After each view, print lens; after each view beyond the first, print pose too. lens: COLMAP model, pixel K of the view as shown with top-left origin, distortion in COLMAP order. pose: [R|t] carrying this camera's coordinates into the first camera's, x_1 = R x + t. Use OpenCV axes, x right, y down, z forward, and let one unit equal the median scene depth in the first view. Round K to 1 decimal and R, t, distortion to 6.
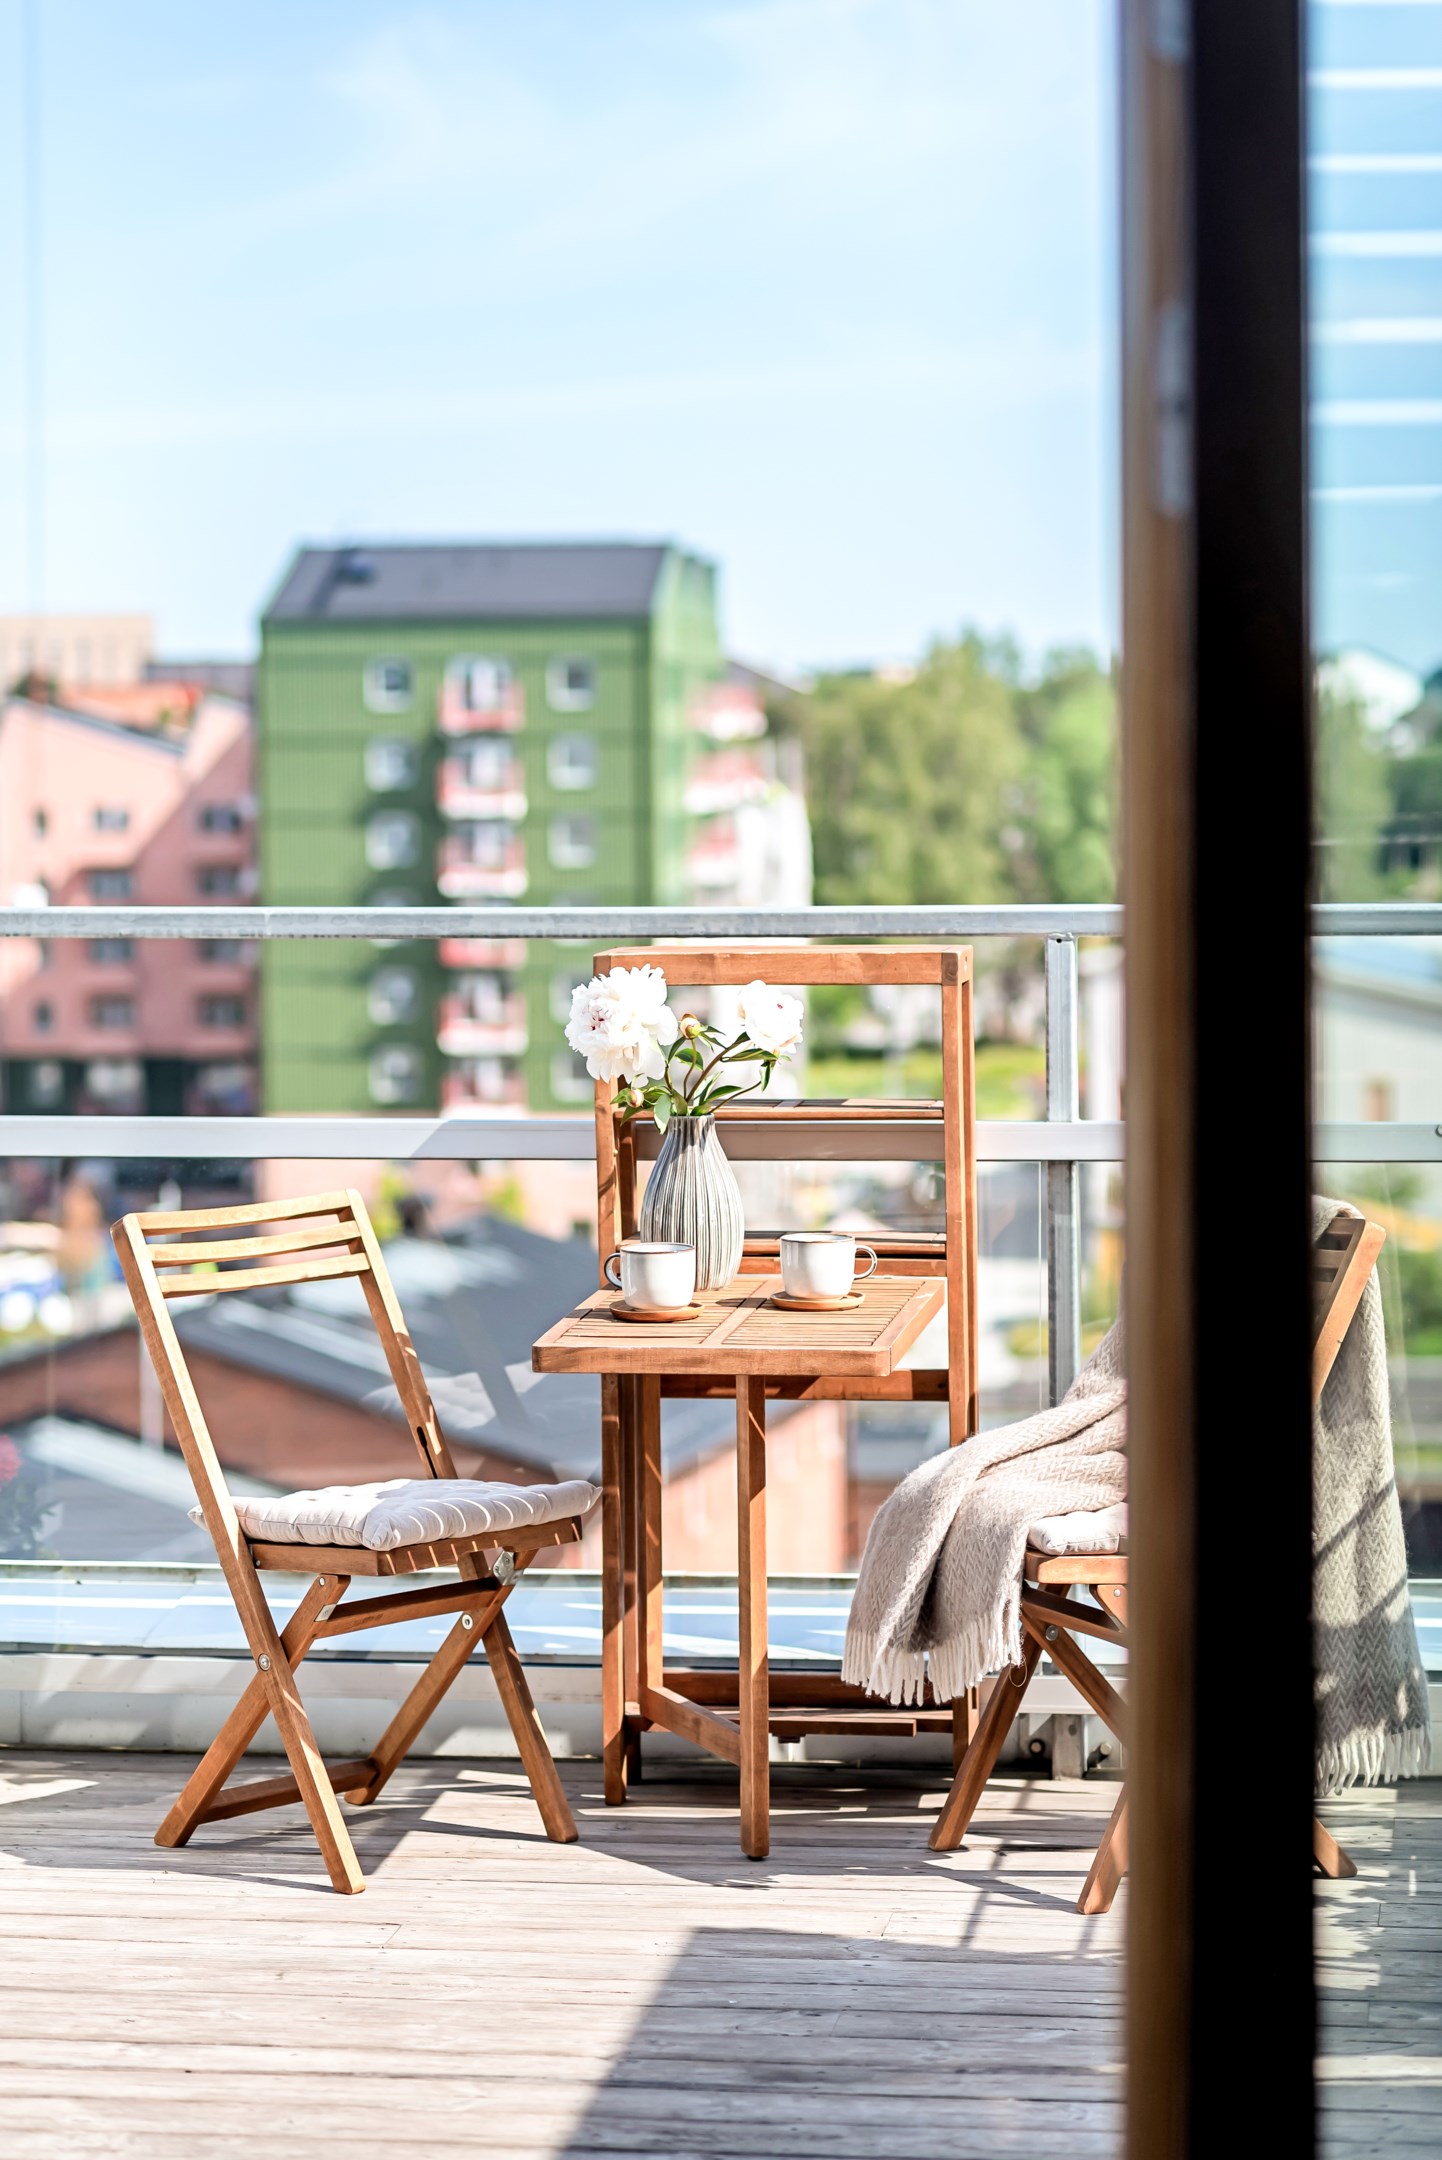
lens RADIAL K [[5150.6, 0, 719.7], [0, 5150.6, 1081.1], [0, 0, 1]] dist [0.022215, 0.000000]
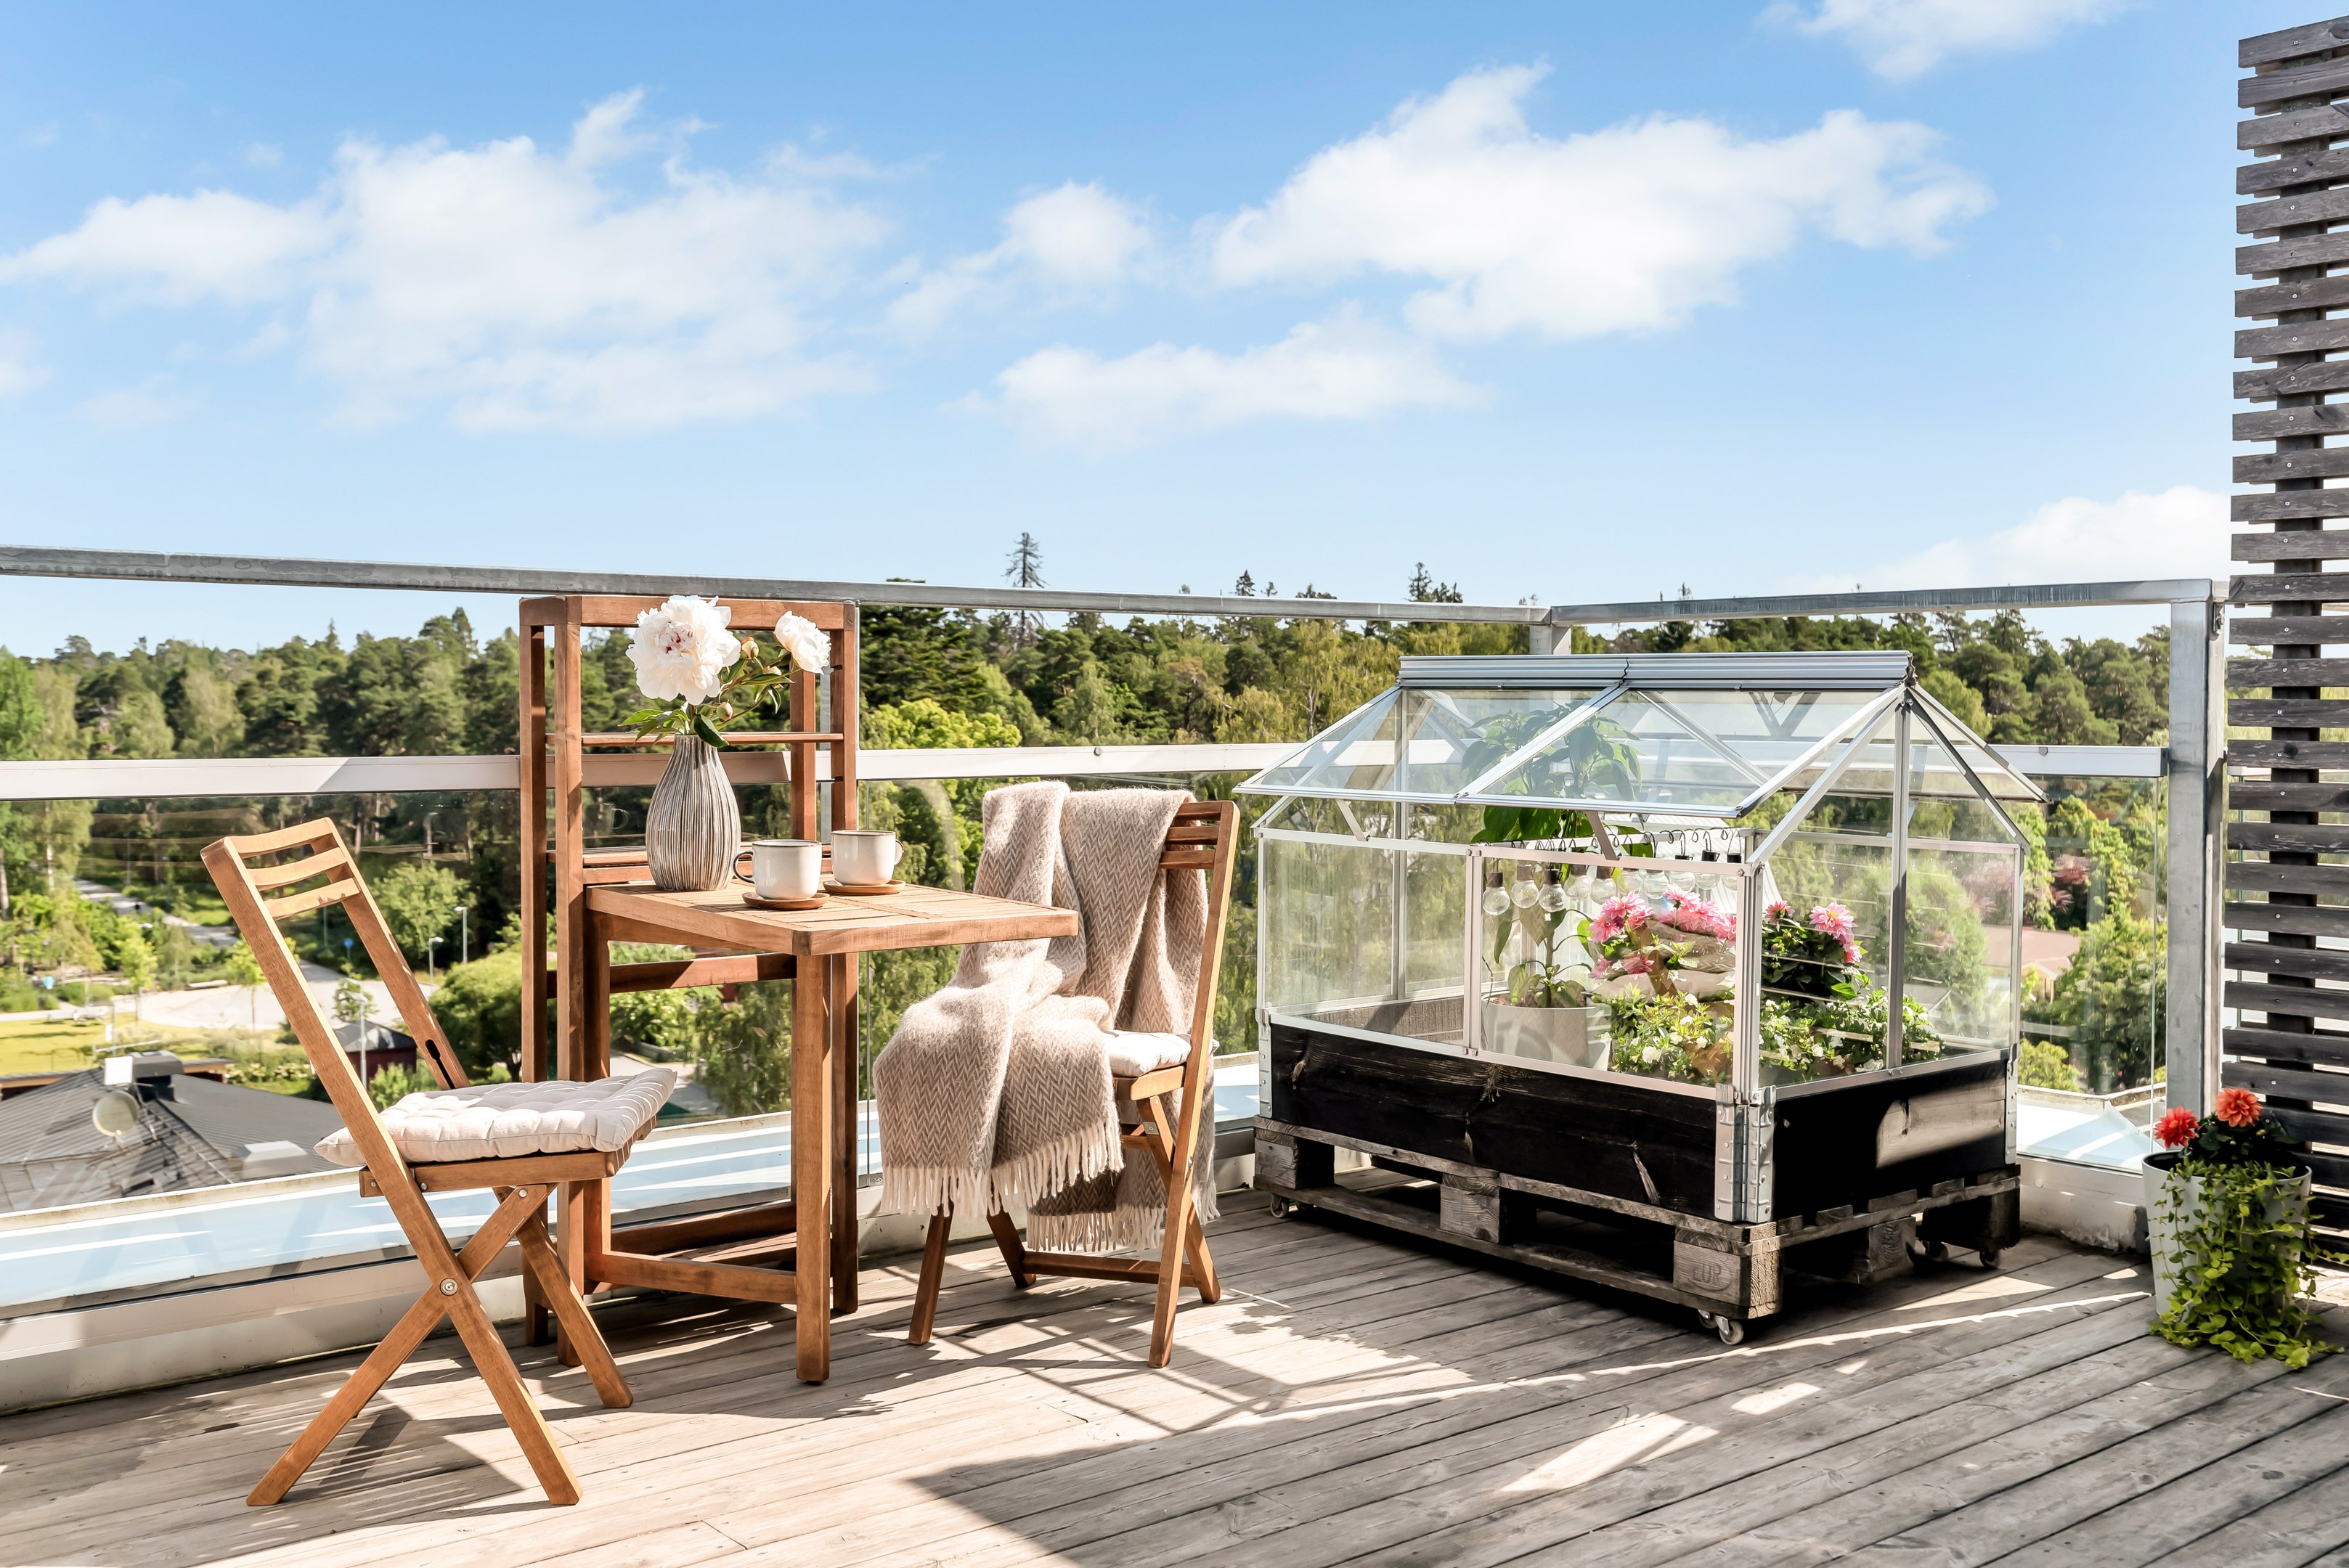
lens RADIAL K [[2273.8, 0, 1172.7], [0, 2273.8, 784.9], [0, 0, 1]] dist [0.006421, 0.000000]
pose [[0.698059, -0.022386, 0.715690, -0.299509], [0.043190, 0.999008, -0.010878, 0.028718], [-0.714737, 0.038505, 0.698333, 0.597611]]
